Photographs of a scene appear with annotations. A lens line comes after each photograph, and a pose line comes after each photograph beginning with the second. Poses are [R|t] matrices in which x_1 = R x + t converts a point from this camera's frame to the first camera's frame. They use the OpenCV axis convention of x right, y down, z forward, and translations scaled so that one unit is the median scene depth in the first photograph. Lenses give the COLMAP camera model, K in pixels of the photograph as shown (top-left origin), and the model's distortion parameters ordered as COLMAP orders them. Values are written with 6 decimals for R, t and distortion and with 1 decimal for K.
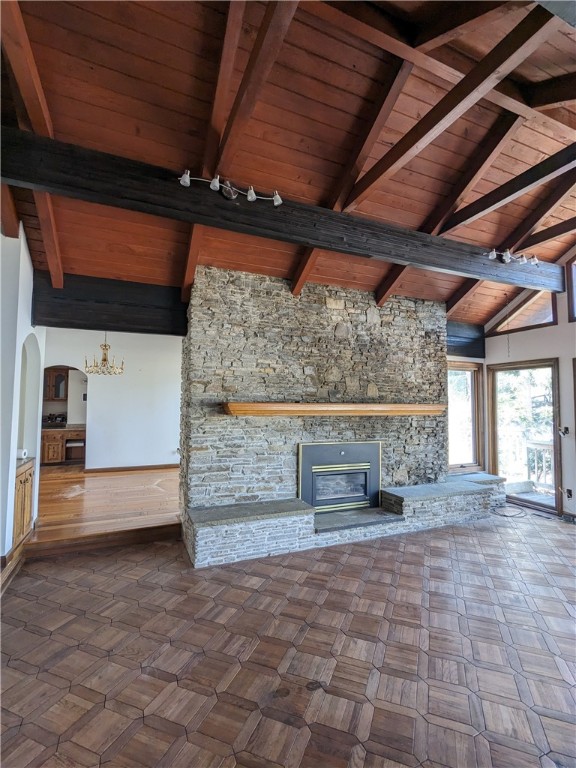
lens RADIAL K [[363.7, 0, 289.4], [0, 363.7, 382.3], [0, 0, 1]] dist [-0.001099, 0.000239]
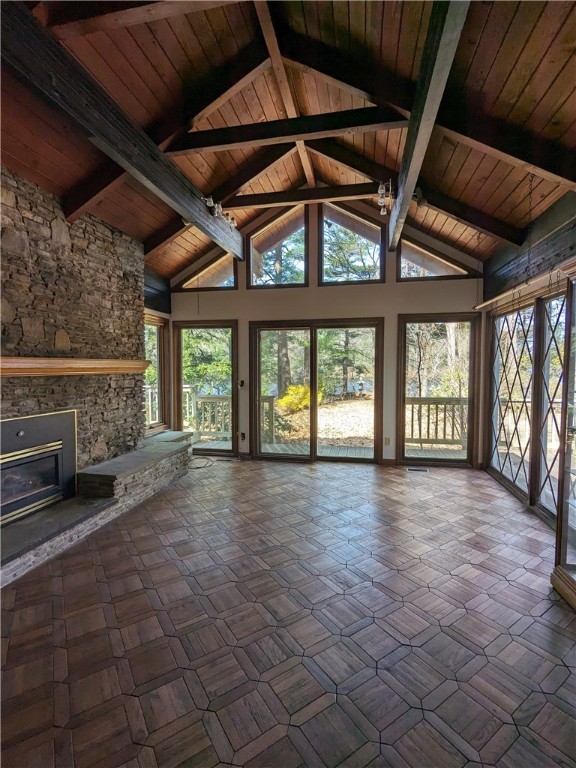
lens RADIAL K [[363.7, 0, 289.4], [0, 363.7, 382.3], [0, 0, 1]] dist [-0.001099, 0.000239]
pose [[0.571666, -0.044428, 0.819283, -0.115542], [-0.041848, 0.995654, 0.083192, 0.029362], [-0.819419, -0.081843, 0.567323, 0.245651]]
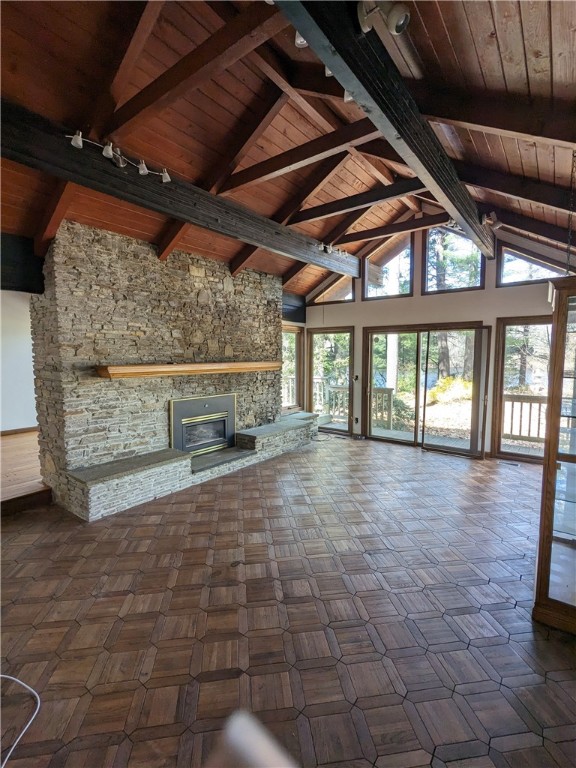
lens RADIAL K [[363.7, 0, 289.4], [0, 363.7, 382.3], [0, 0, 1]] dist [-0.001099, 0.000239]
pose [[0.871395, -0.047547, 0.488273, -0.193953], [-0.020105, 0.990995, 0.132381, -0.039304], [-0.490170, -0.125173, 0.862592, -0.125811]]
